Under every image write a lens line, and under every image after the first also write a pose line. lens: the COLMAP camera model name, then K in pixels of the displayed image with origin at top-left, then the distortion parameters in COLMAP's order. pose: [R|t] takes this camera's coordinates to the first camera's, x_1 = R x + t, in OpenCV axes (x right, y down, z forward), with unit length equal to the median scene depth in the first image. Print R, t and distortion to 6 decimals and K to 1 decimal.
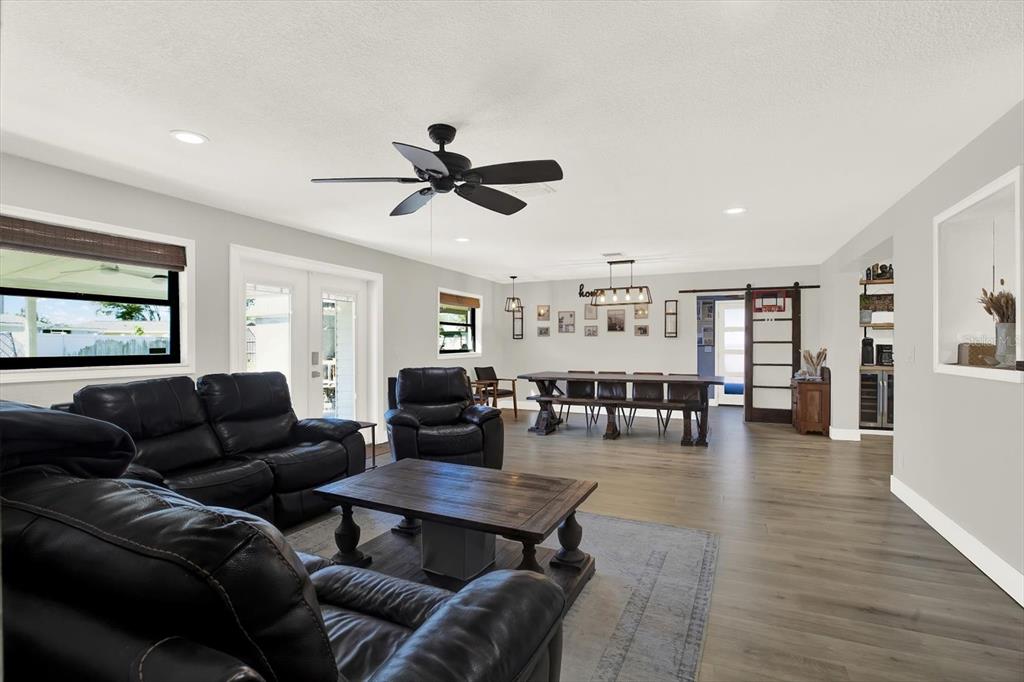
lens RADIAL K [[474.7, 0, 515.0], [0, 474.7, 347.8], [0, 0, 1]] dist [-0.049989, 0.015525]
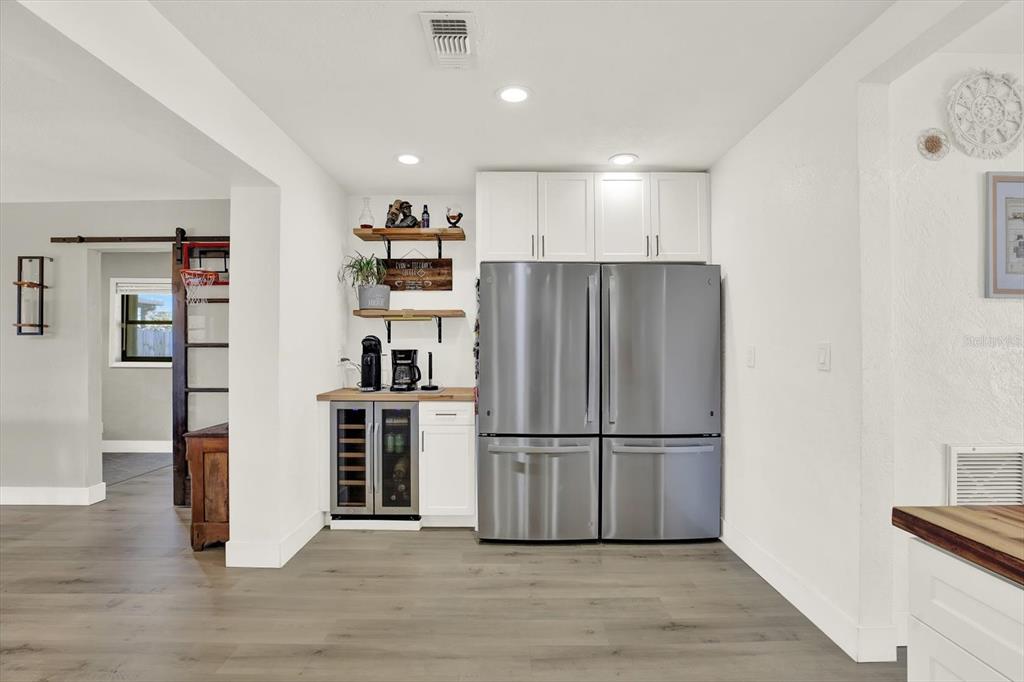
lens RADIAL K [[474.7, 0, 515.0], [0, 474.7, 347.8], [0, 0, 1]] dist [-0.049989, 0.015525]
pose [[0.906212, 0.000025, 0.422824, 0.612738], [0.003464, 0.999966, -0.007483, -0.004077], [-0.422810, 0.008246, 0.906181, 0.402725]]
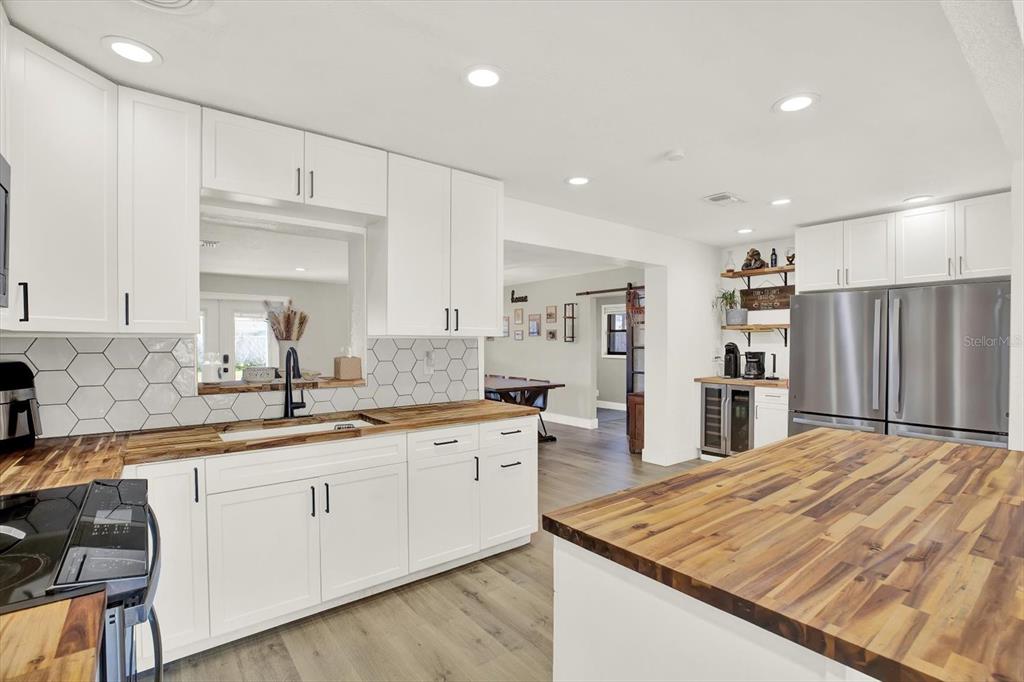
lens RADIAL K [[474.7, 0, 515.0], [0, 474.7, 347.8], [0, 0, 1]] dist [-0.049989, 0.015525]
pose [[0.889206, 0.003851, -0.457491, 0.718868], [-0.001941, 0.999987, 0.004645, -0.015200], [0.457503, -0.003243, 0.889202, 0.089809]]
